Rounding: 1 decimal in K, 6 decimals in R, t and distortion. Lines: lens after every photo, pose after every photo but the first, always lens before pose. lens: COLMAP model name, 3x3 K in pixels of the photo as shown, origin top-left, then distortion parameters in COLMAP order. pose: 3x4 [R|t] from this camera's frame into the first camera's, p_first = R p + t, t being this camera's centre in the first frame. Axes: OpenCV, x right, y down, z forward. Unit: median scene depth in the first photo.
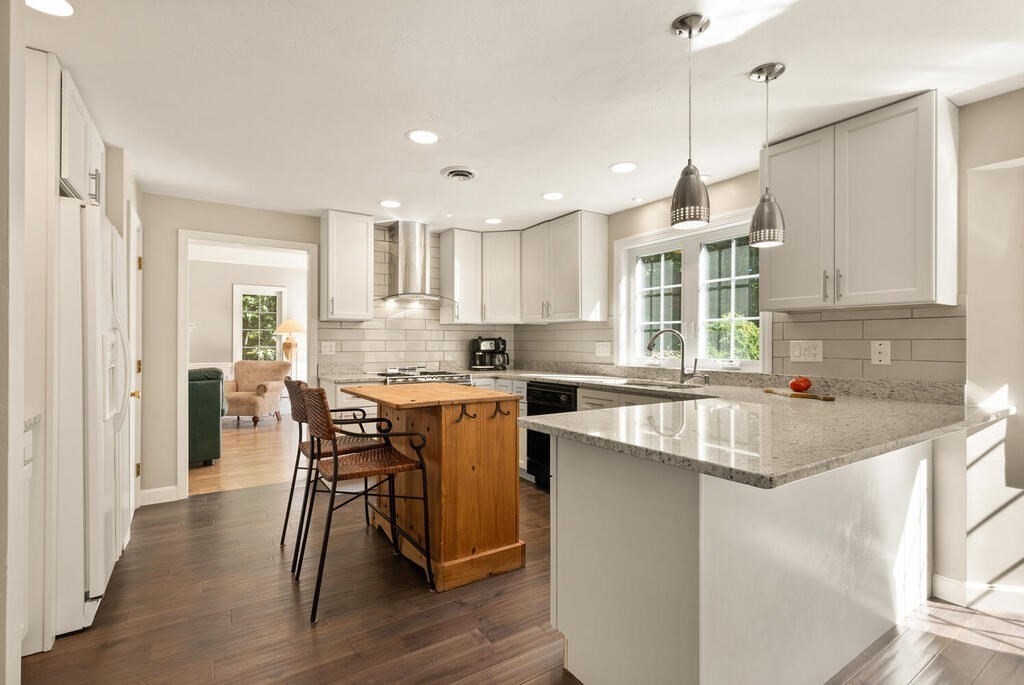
lens RADIAL K [[469.1, 0, 512.0], [0, 469.1, 342.5], [0, 0, 1]] dist [0.015231, -0.000077]
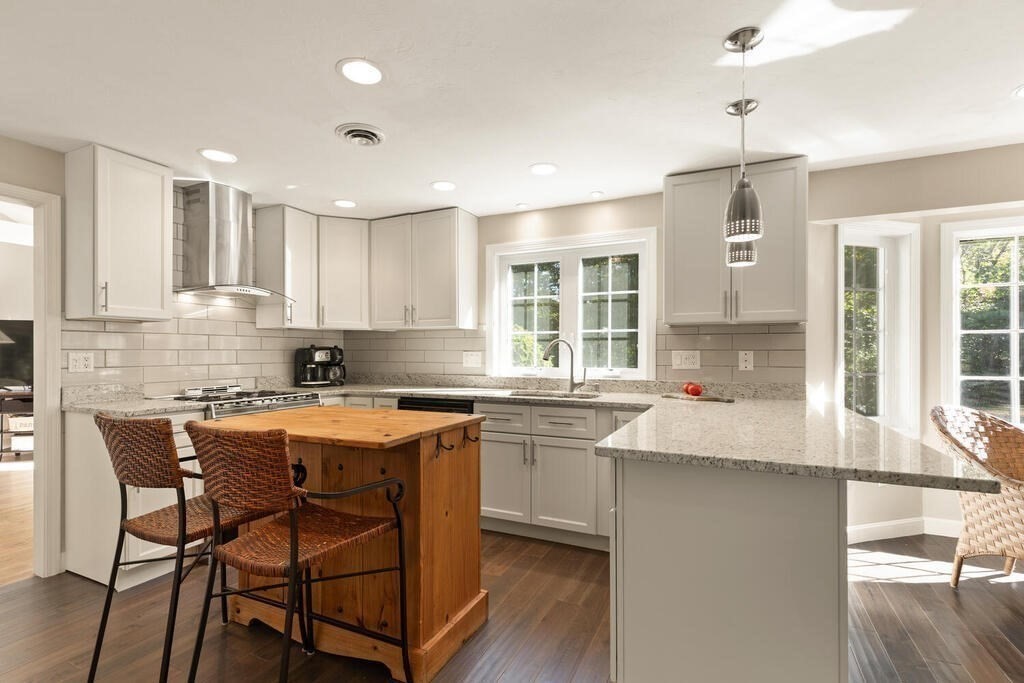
lens RADIAL K [[473.0, 0, 505.8], [0, 473.0, 351.0], [0, 0, 1]] dist [0.007698, 0.000177]
pose [[0.858672, -0.000303, 0.512525, -0.241159], [0.000081, 1.000000, 0.000454, -0.003160], [-0.512526, -0.000348, 0.858672, 0.160731]]
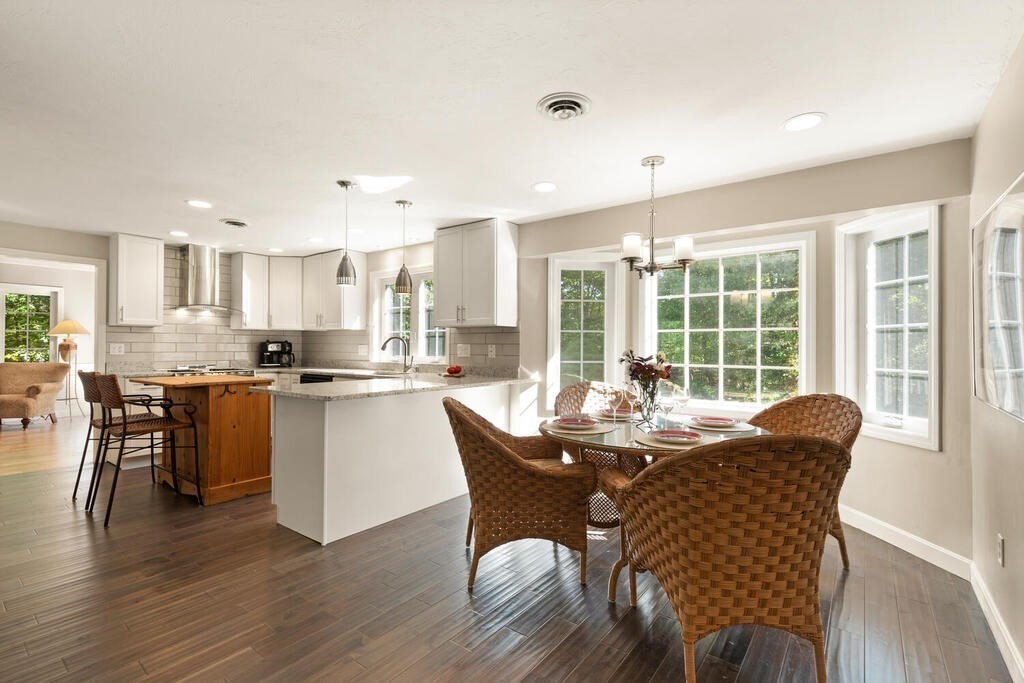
lens RADIAL K [[462.8, 0, 512.0], [0, 462.8, 343.8], [0, 0, 1]] dist [0.002844, 0.000302]
pose [[0.943571, 0.005024, 0.331132, 0.162290], [-0.003952, 0.999985, -0.003909, -0.000562], [-0.331147, 0.002379, 0.943576, -0.435312]]
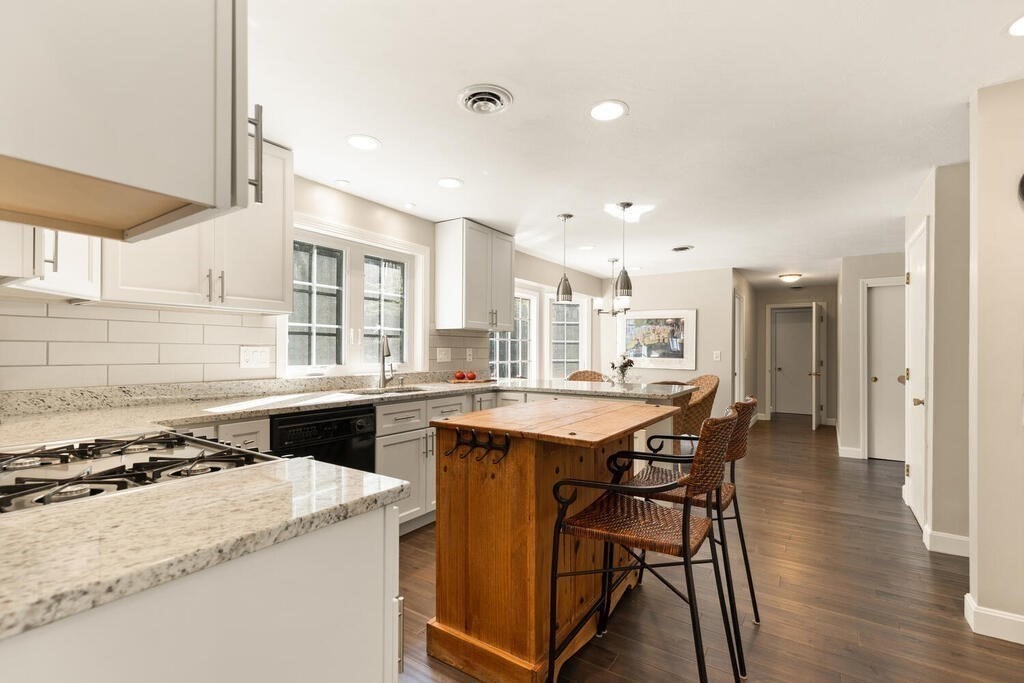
lens RADIAL K [[473.0, 0, 505.8], [0, 473.0, 351.0], [0, 0, 1]] dist [0.007698, 0.000177]
pose [[-0.371983, -0.005410, 0.928224, -0.596304], [-0.010386, 0.999945, 0.001666, 0.000415], [-0.928181, -0.009021, -0.372019, 0.955393]]
